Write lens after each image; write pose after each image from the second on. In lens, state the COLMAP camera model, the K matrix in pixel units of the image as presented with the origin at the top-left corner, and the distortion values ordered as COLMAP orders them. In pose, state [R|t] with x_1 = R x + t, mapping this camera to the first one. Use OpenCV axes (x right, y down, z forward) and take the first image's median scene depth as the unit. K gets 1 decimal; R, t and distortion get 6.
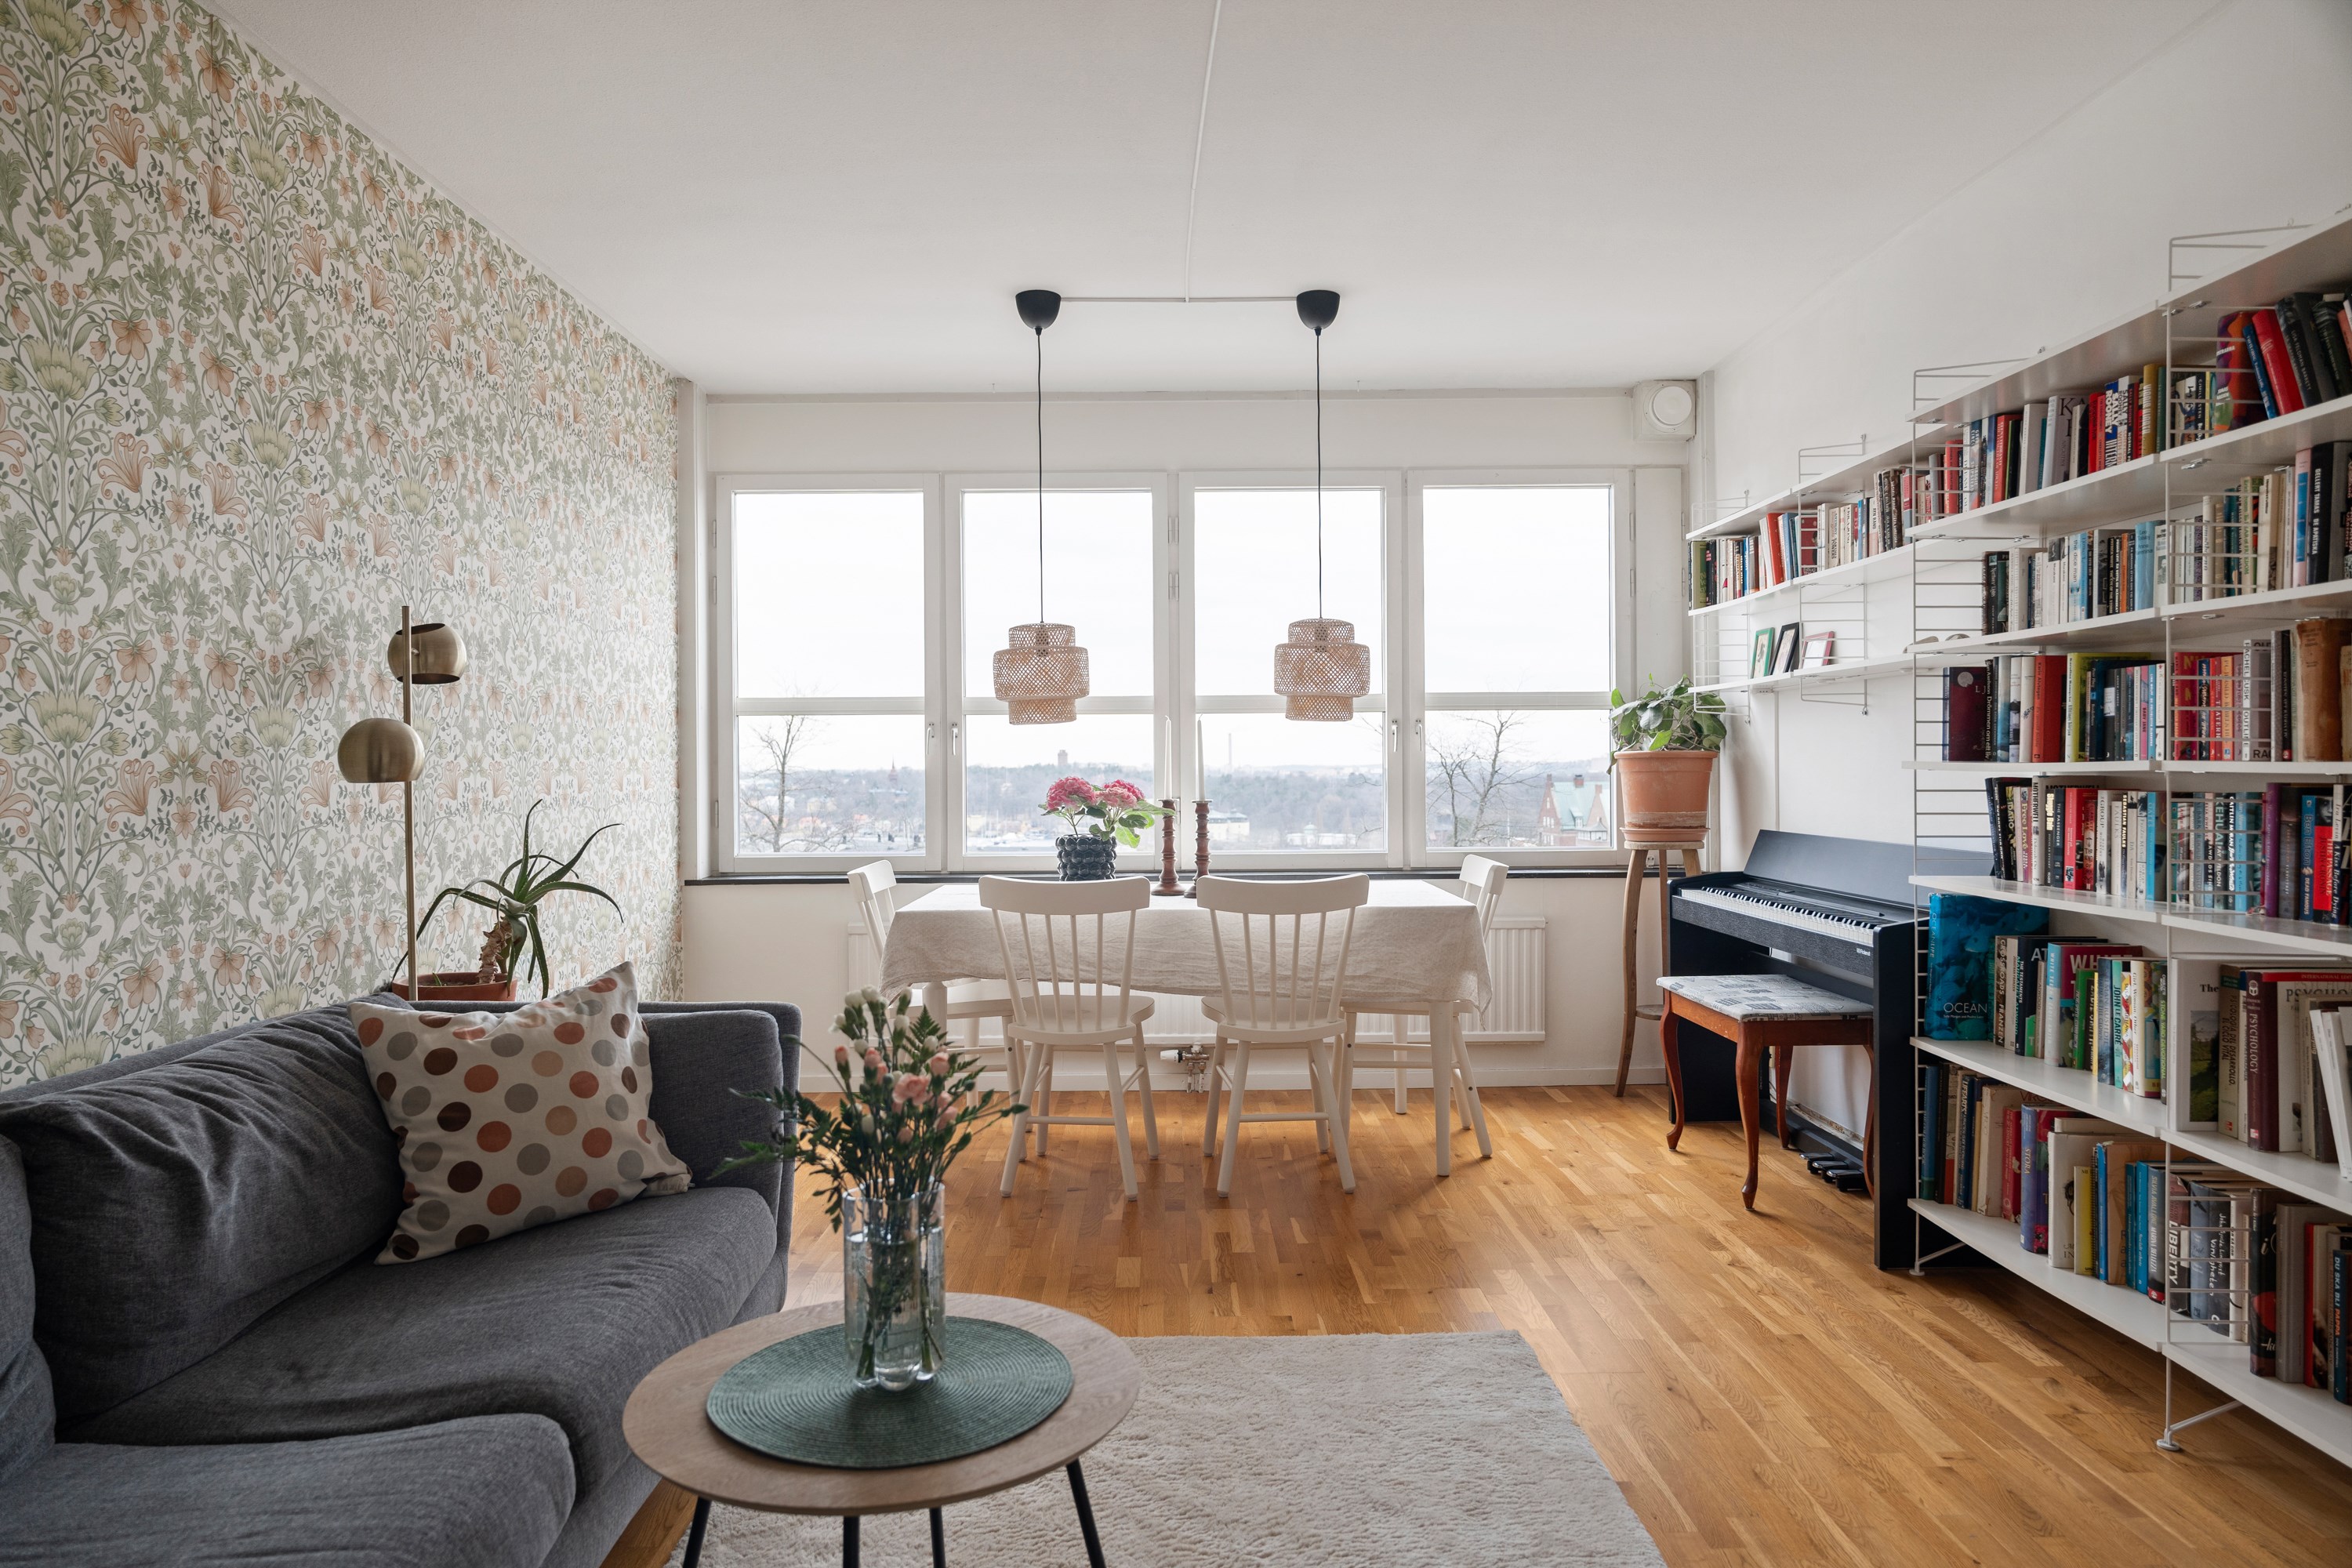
lens RADIAL K [[1493.9, 0, 1179.3], [0, 1493.9, 805.6], [0, 0, 1]] dist [-0.011983, 0.005409]
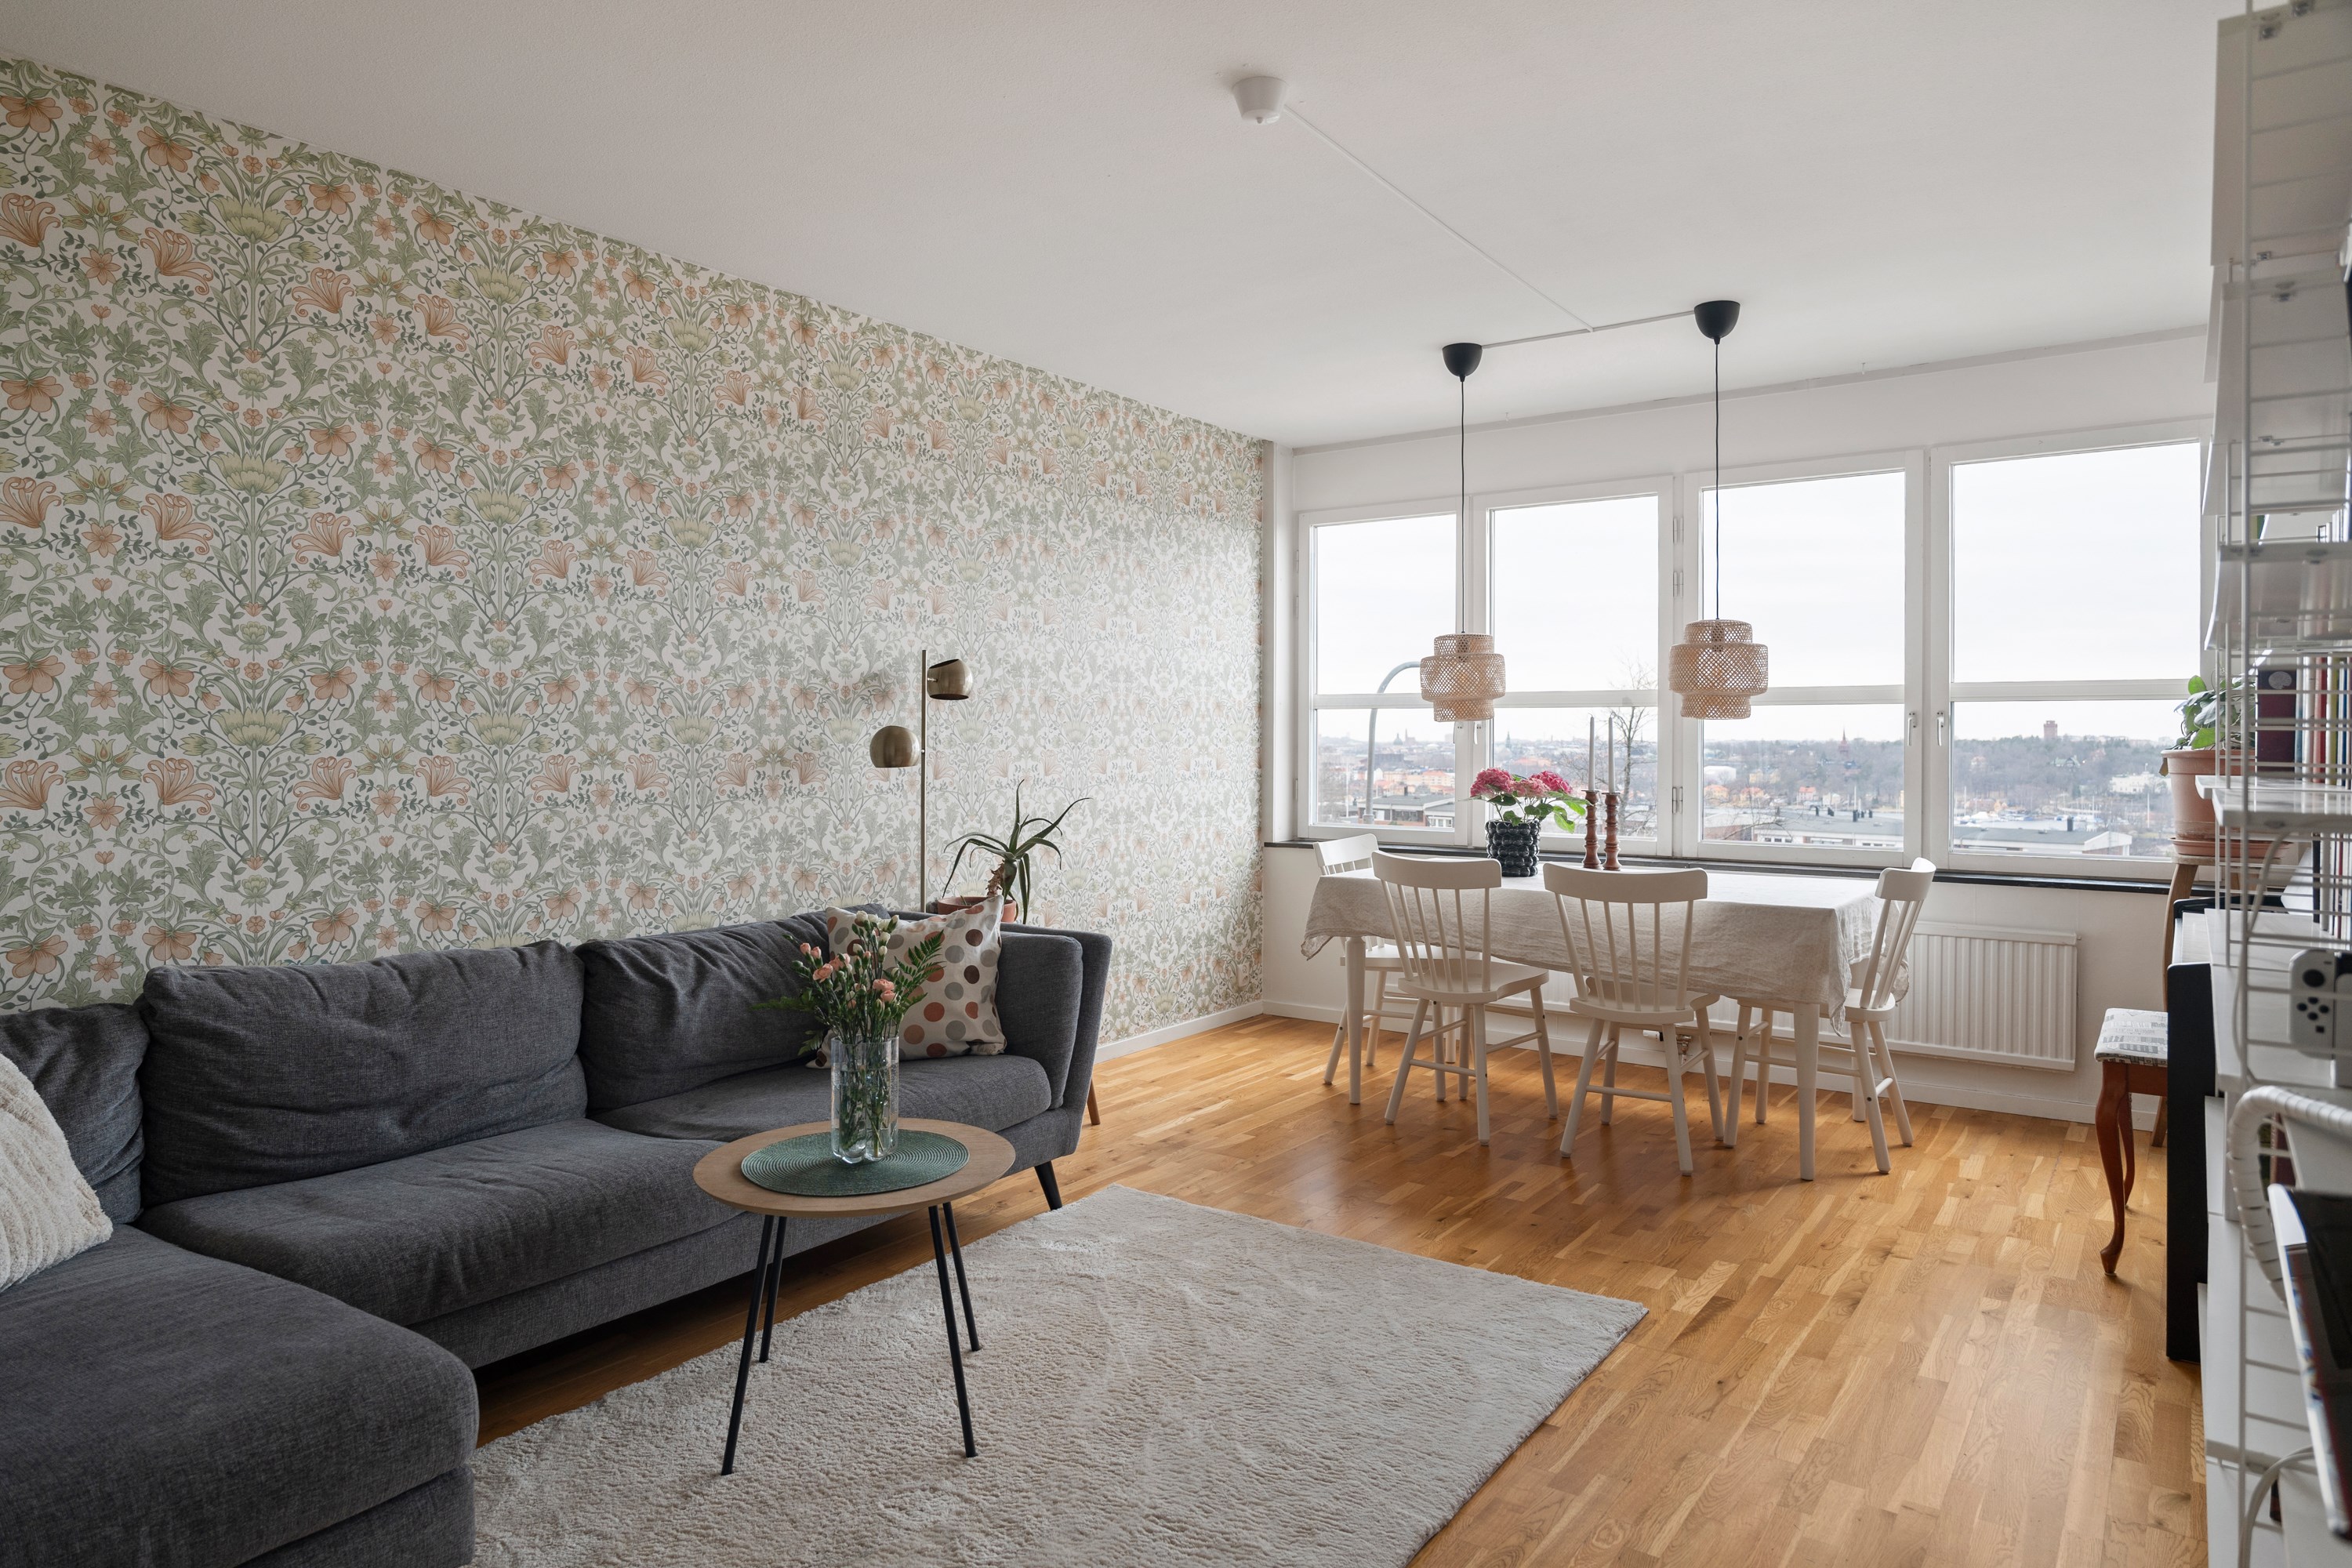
lens RADIAL K [[1440.9, 0, 1172.9], [0, 1440.9, 769.8], [0, 0, 1]] dist [-0.004110, 0.001414]
pose [[0.806971, 0.021645, -0.590194, 0.482592], [-0.022980, 0.999722, 0.005243, -0.023009], [0.590144, 0.009332, 0.807244, -0.025019]]
